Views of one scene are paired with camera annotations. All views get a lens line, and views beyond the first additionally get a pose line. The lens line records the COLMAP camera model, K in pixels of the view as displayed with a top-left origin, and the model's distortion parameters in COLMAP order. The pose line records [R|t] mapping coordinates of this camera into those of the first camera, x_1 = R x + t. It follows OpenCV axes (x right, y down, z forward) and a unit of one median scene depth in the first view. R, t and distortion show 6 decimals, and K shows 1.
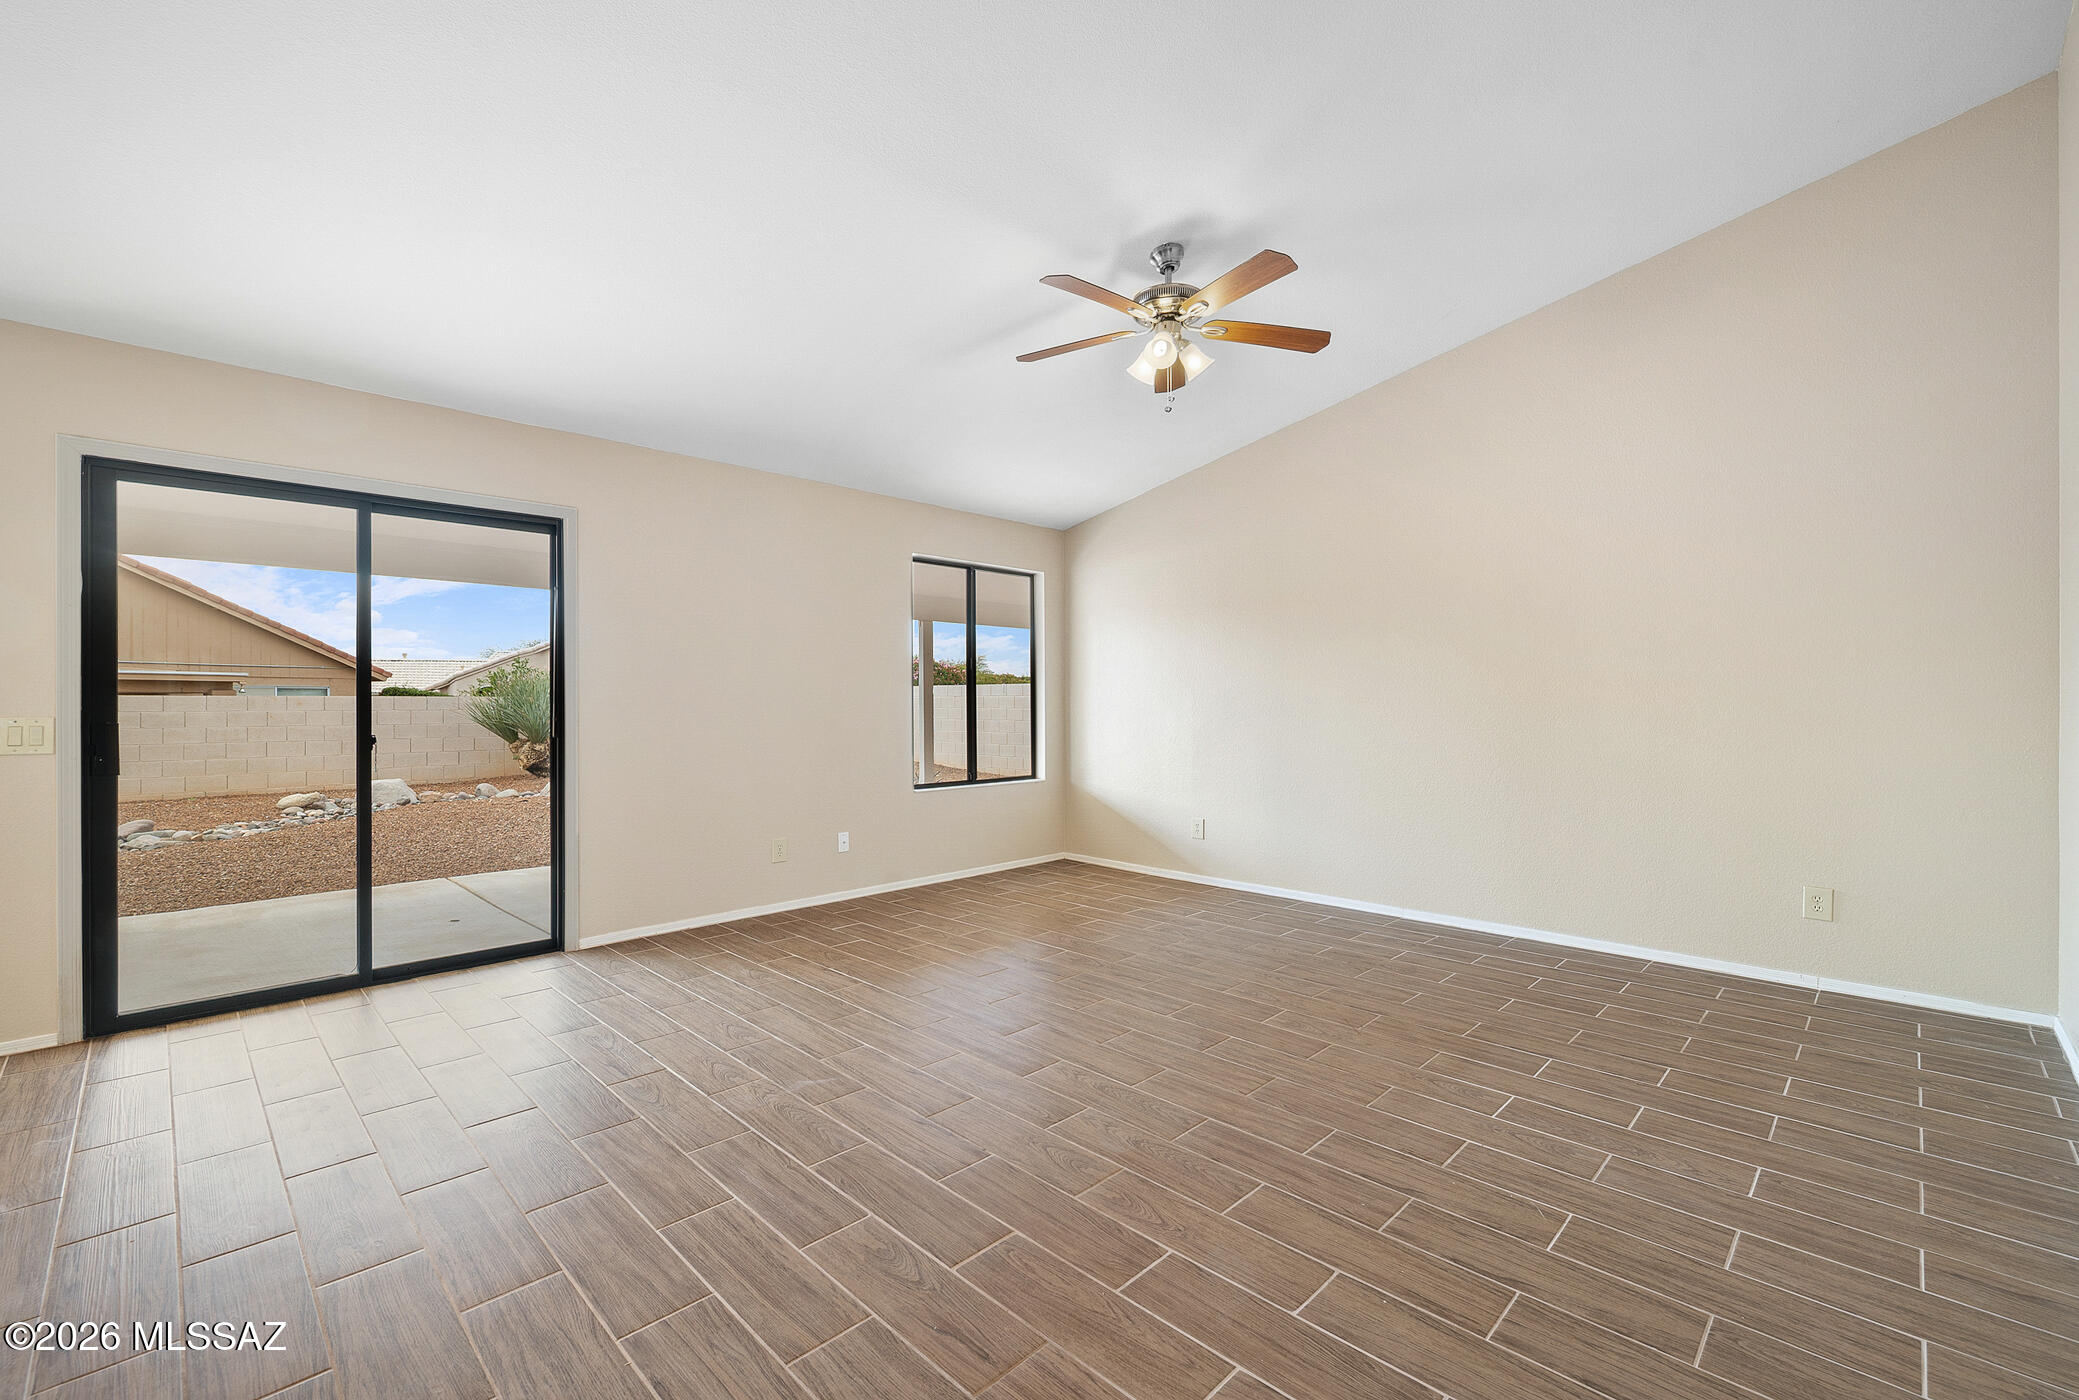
lens RADIAL K [[880.7, 0, 1050.5], [0, 880.7, 705.5], [0, 0, 1]] dist [0.001089, -0.000166]
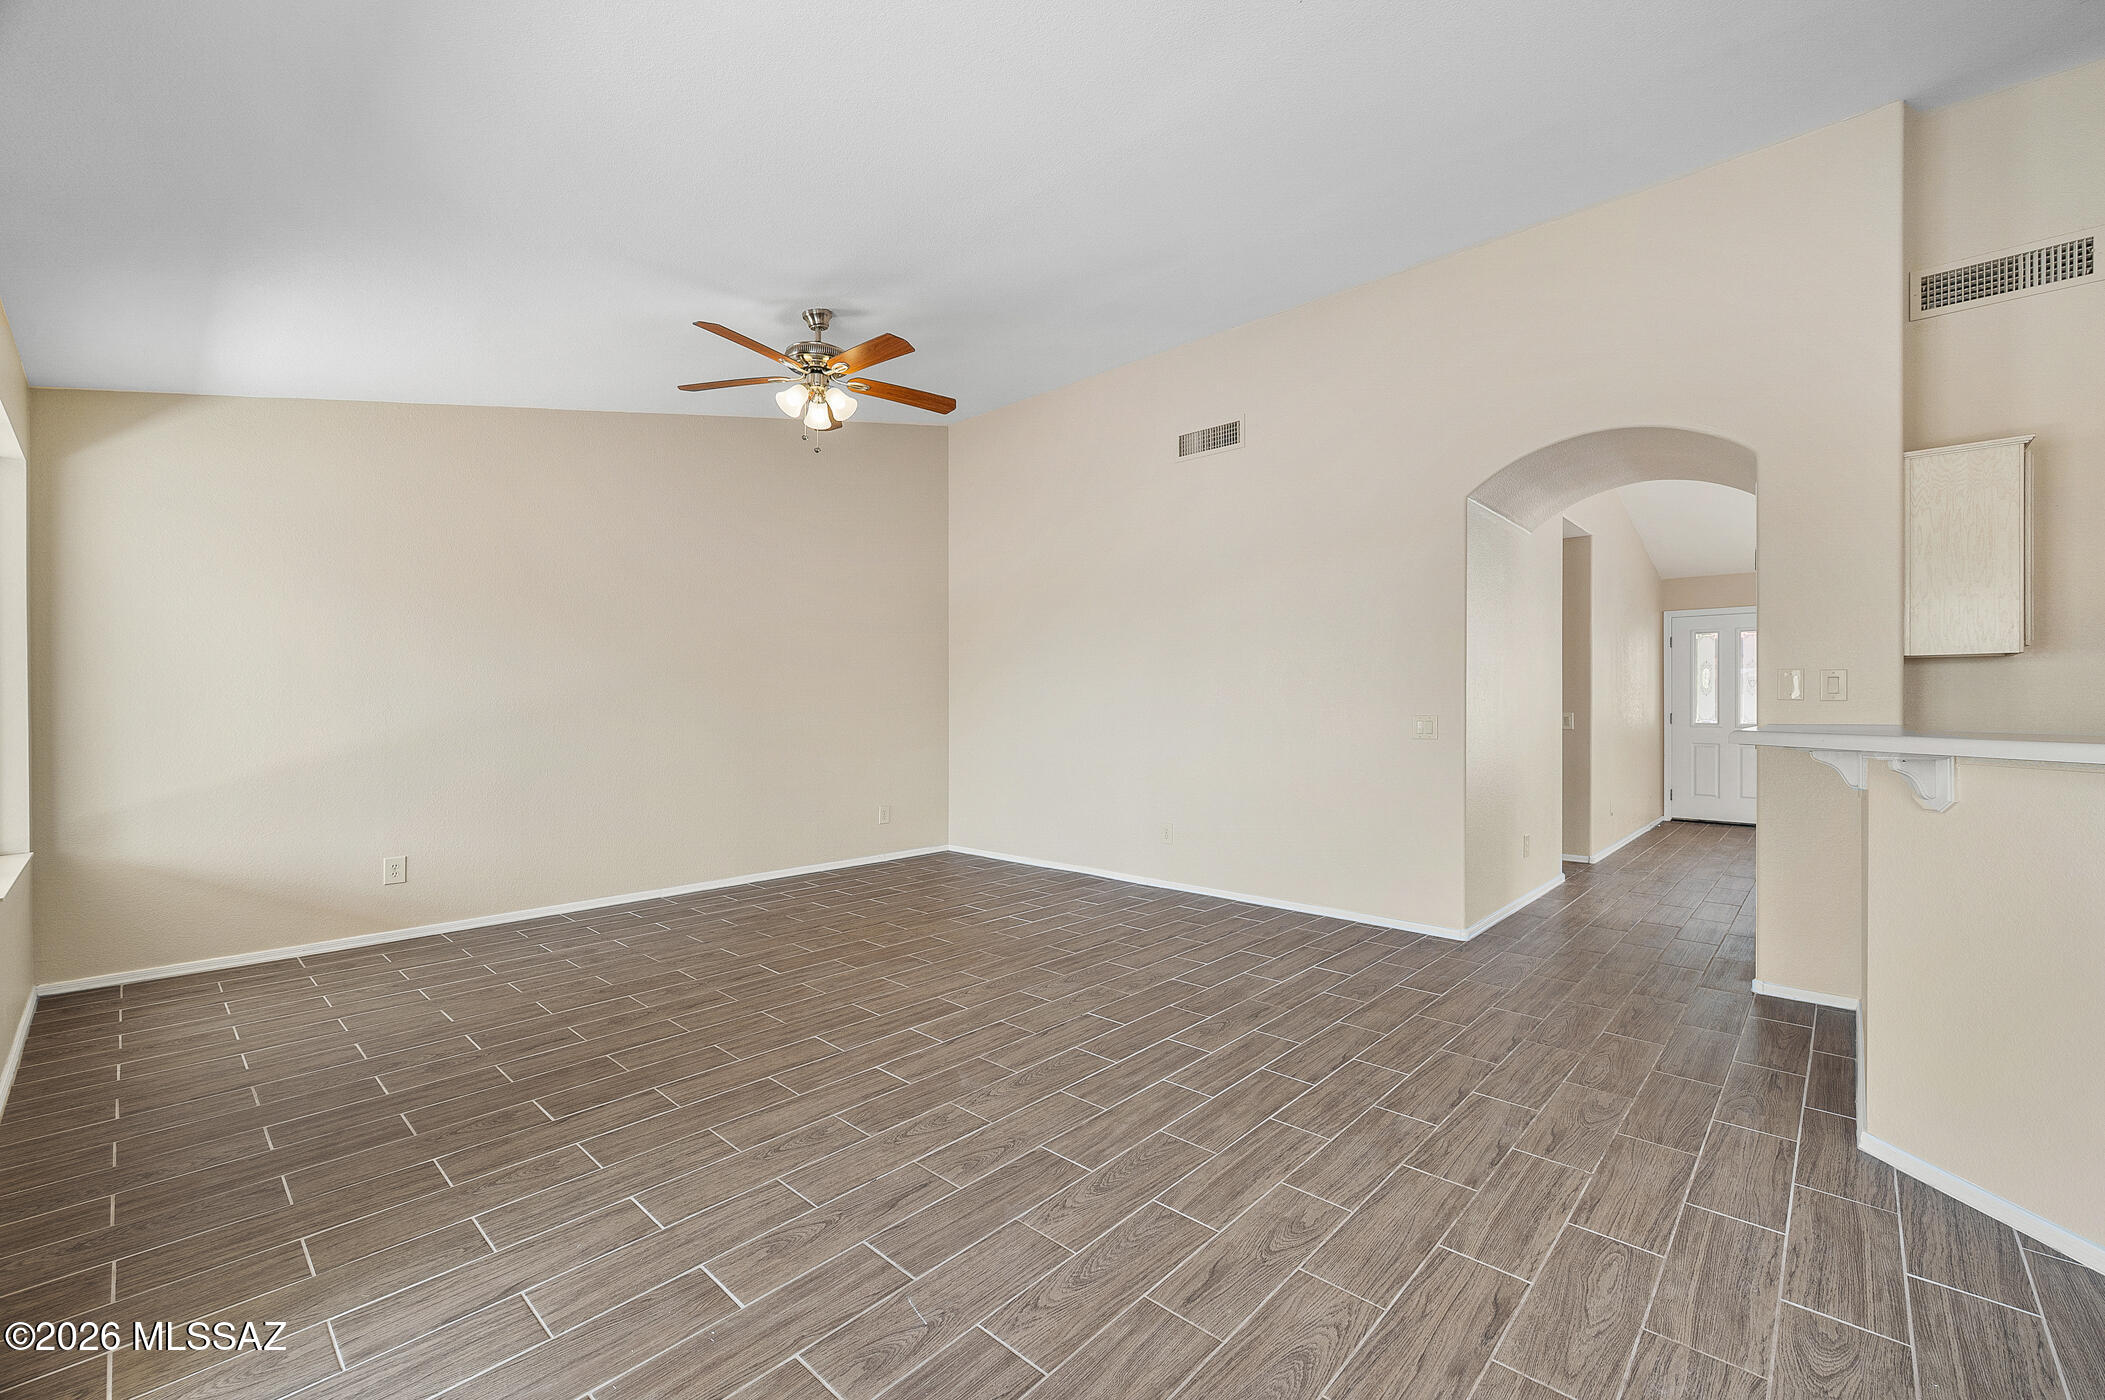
lens RADIAL K [[854.1, 0, 1051.9], [0, 854.1, 705.4], [0, 0, 1]] dist [0.002511, 0.000353]
pose [[-0.020368, -0.002067, 0.999790, -0.972828], [0.005165, 0.999984, 0.002172, -0.009497], [-0.999779, 0.005208, -0.020357, 0.700478]]
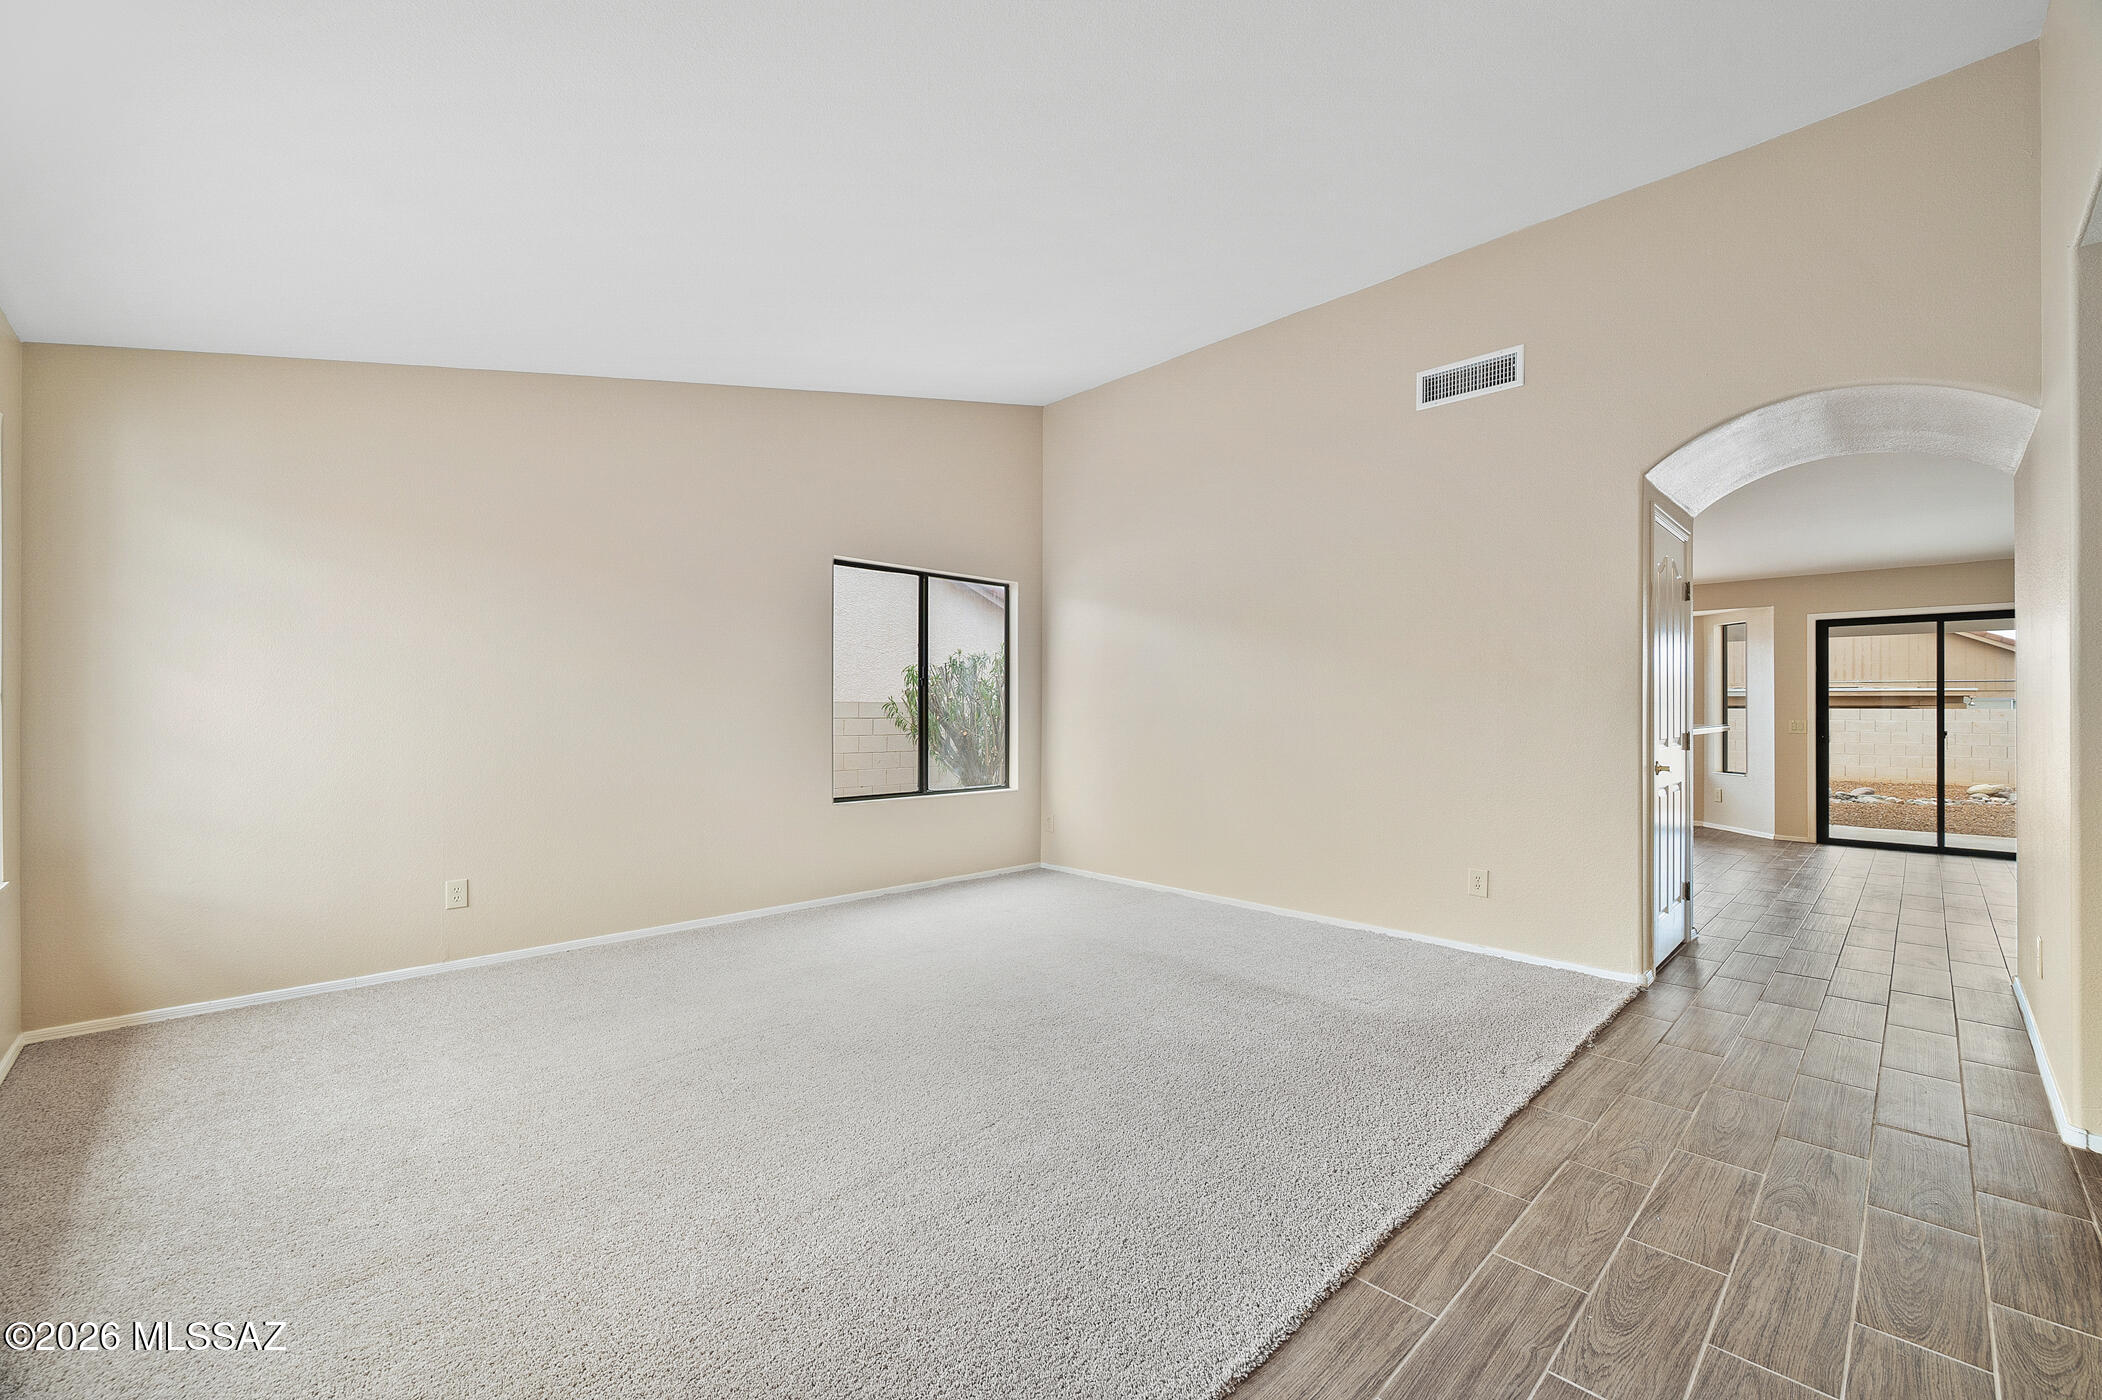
lens RADIAL K [[856.6, 0, 1059.1], [0, 856.6, 709.9], [0, 0, 1]] dist [0.000147, 0.000301]
pose [[-0.010422, -0.003699, -0.999939, 2.709107], [-0.003992, 0.999985, -0.003658, 0.001954], [0.999938, 0.003953, -0.010436, -2.254524]]
